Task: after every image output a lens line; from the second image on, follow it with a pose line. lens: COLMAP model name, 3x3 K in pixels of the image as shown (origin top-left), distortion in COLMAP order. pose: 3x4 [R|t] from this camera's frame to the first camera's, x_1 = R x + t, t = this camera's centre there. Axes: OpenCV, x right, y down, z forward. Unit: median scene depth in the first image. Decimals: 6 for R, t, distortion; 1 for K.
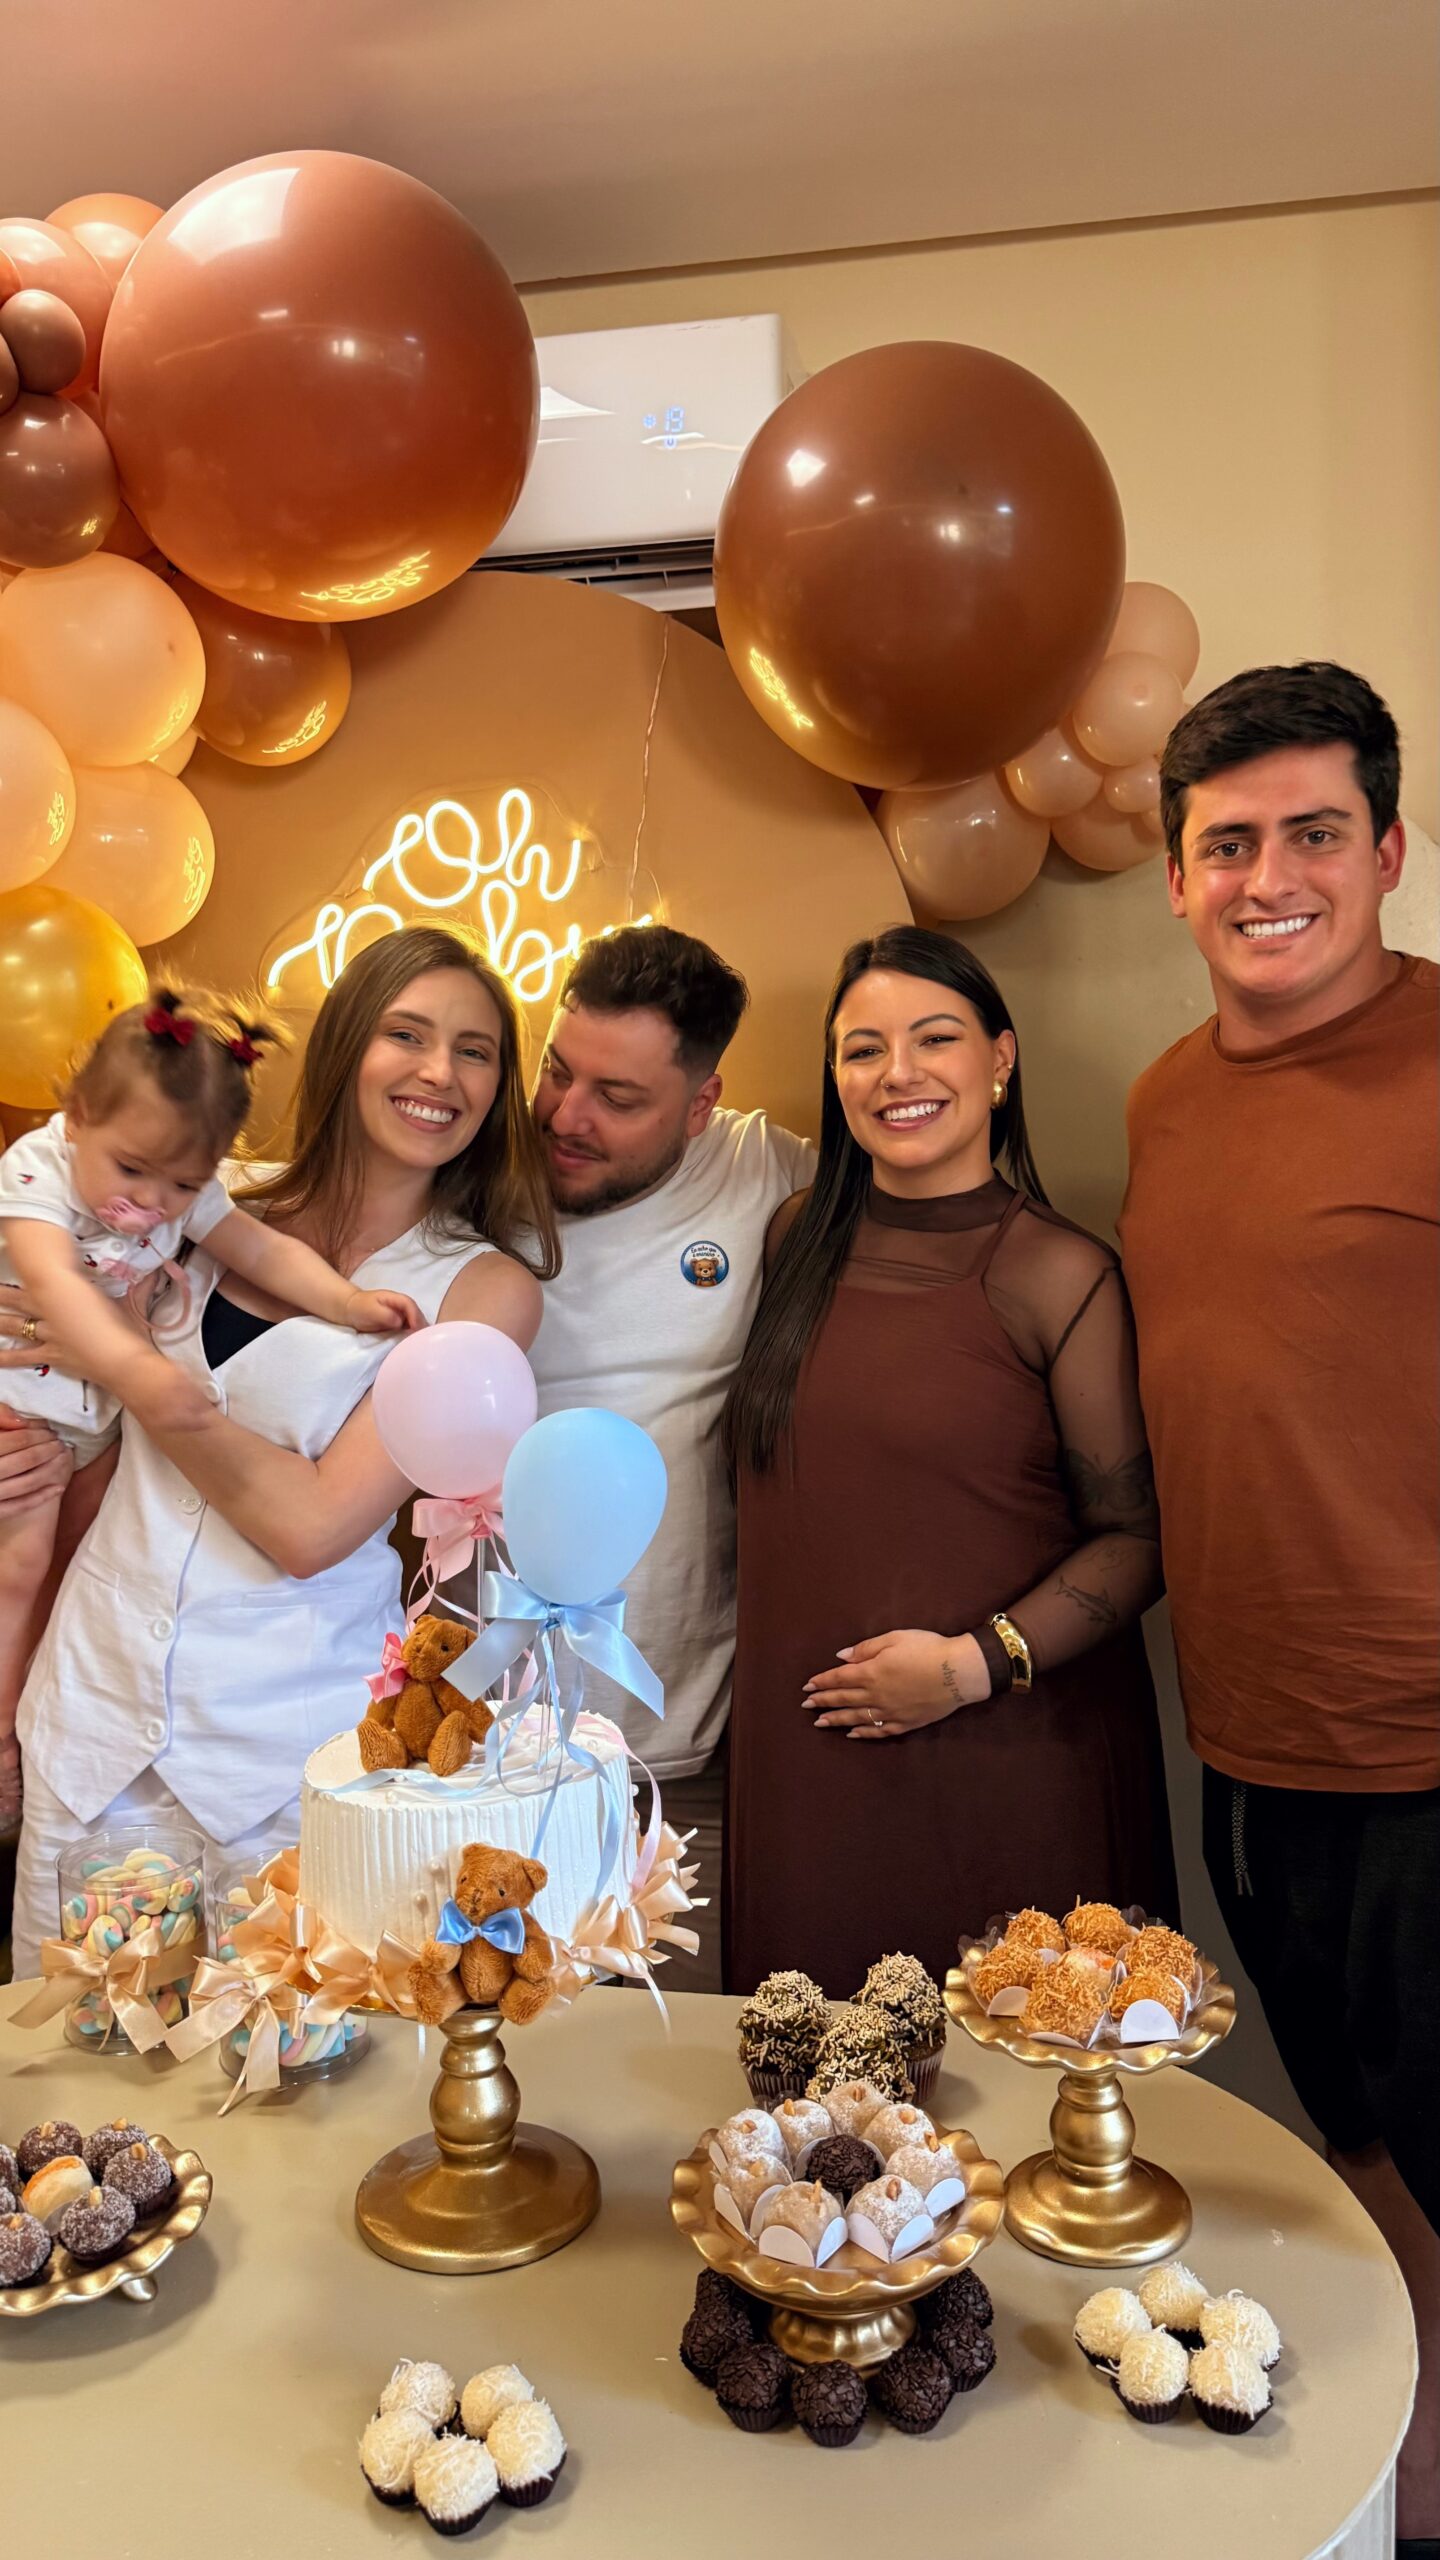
lens RADIAL K [[1852.4, 0, 717.7], [0, 1852.4, 1291.1], [0, 0, 1]] dist [0.014764, -0.033833]
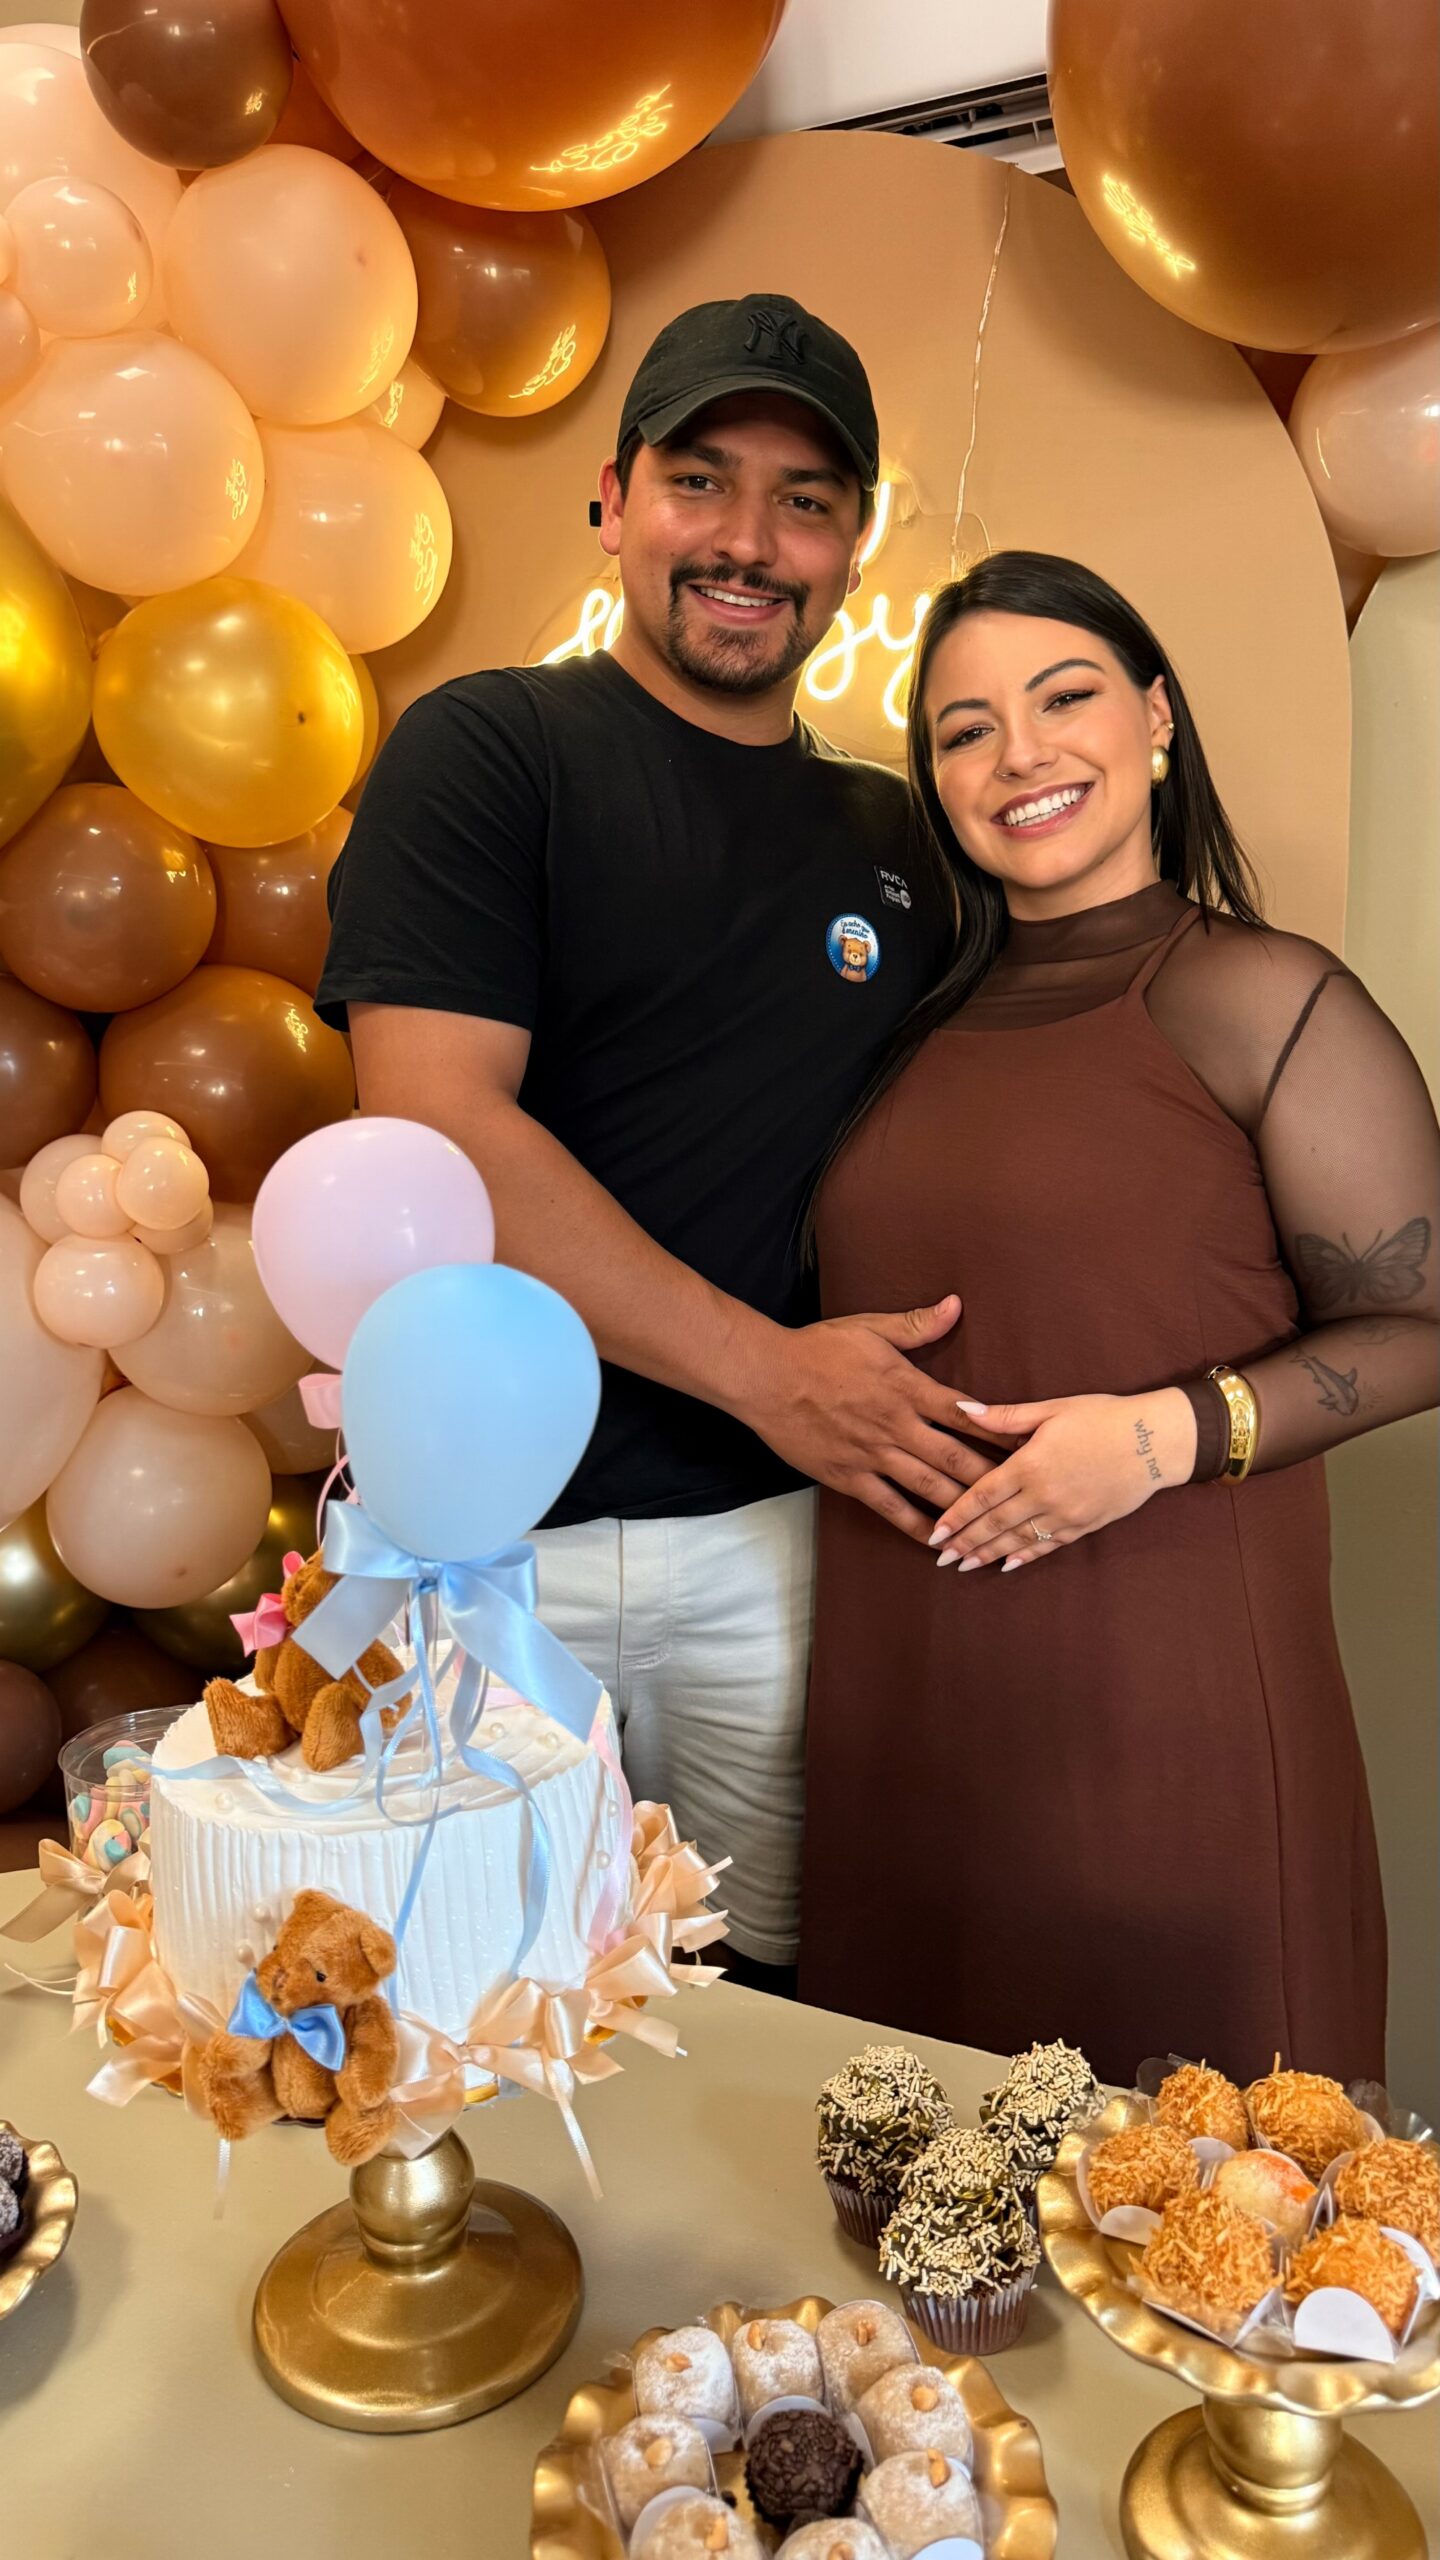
lens RADIAL K [[1852.4, 0, 699.2], [0, 1852.4, 1282.9], [0, 0, 1]] dist [0.014764, -0.033833]
pose [[0.958221, 0.051115, -0.281424, 0.177431], [-0.015890, 0.991896, 0.126055, -0.011597], [0.285587, -0.116317, 0.951268, 0.395689]]
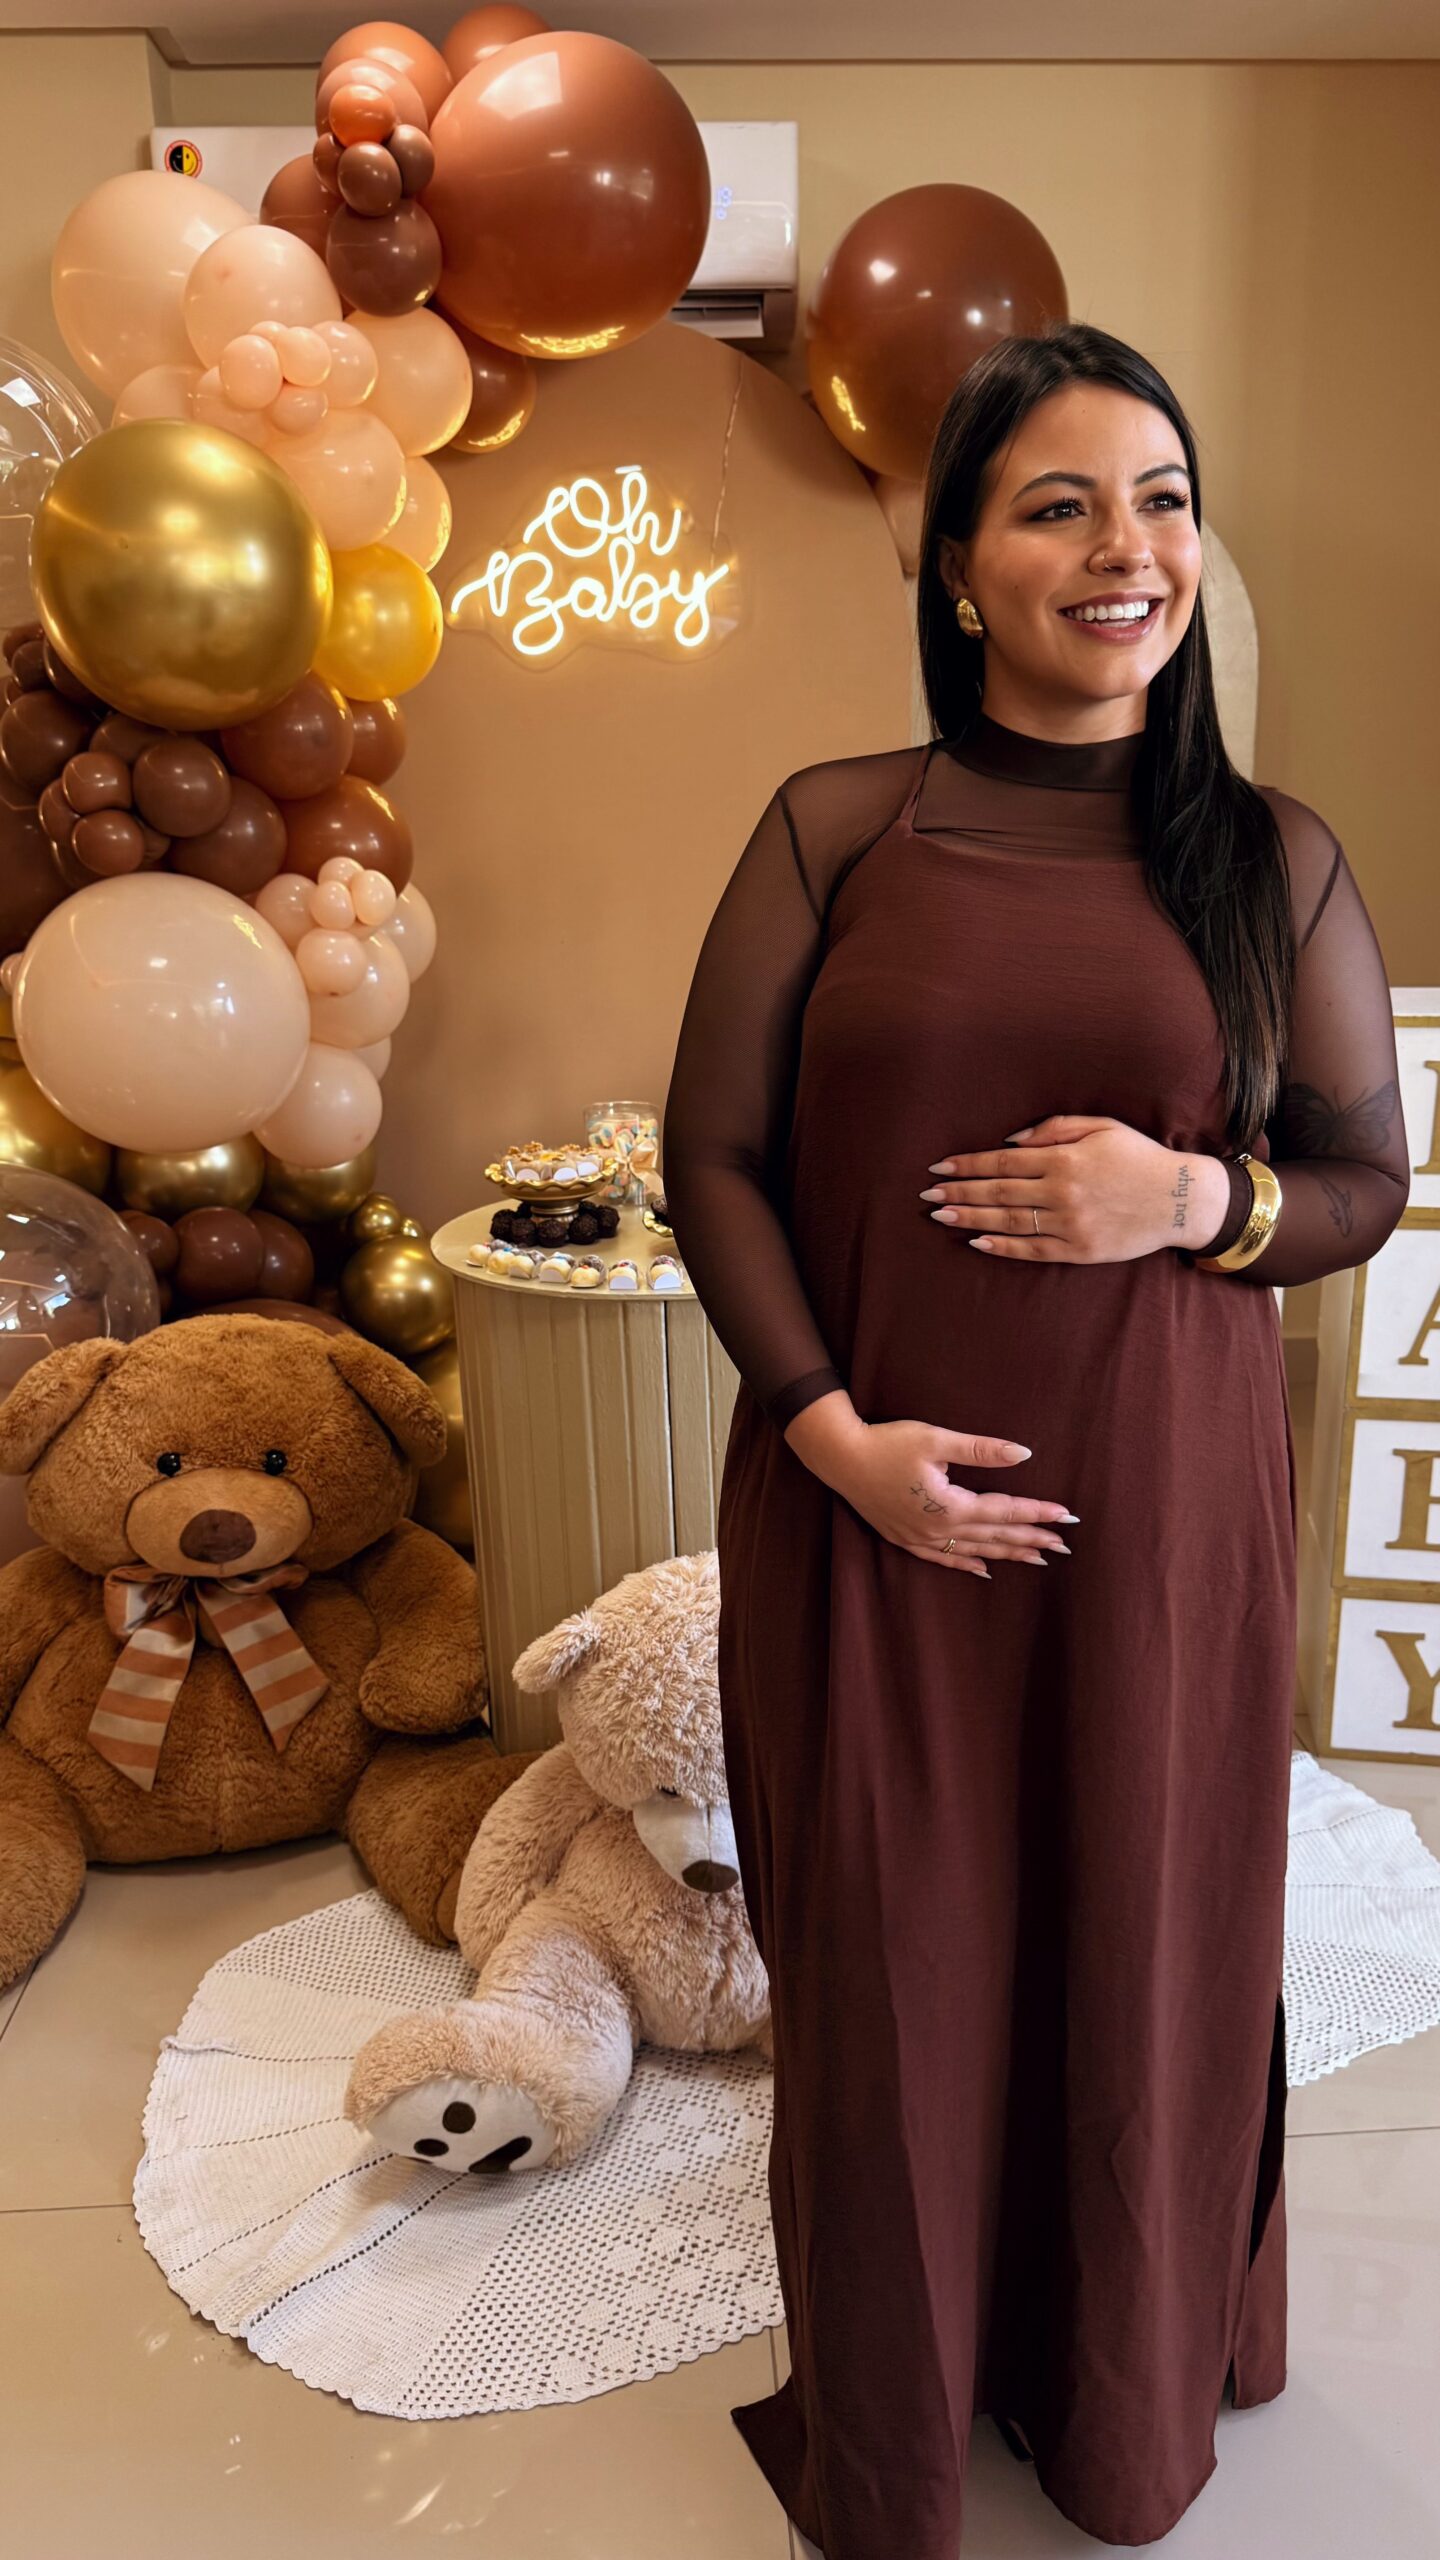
lens RADIAL K [[1852.4, 0, 711.8], [0, 1852.4, 1277.0], [0, 0, 1]] dist [0.014764, -0.033833]
pose [[0.976508, -0.054607, 0.208448, -0.796933], [0.014713, 0.981996, 0.188326, 0.155293], [-0.214979, -0.180835, 0.959731, -1.074191]]
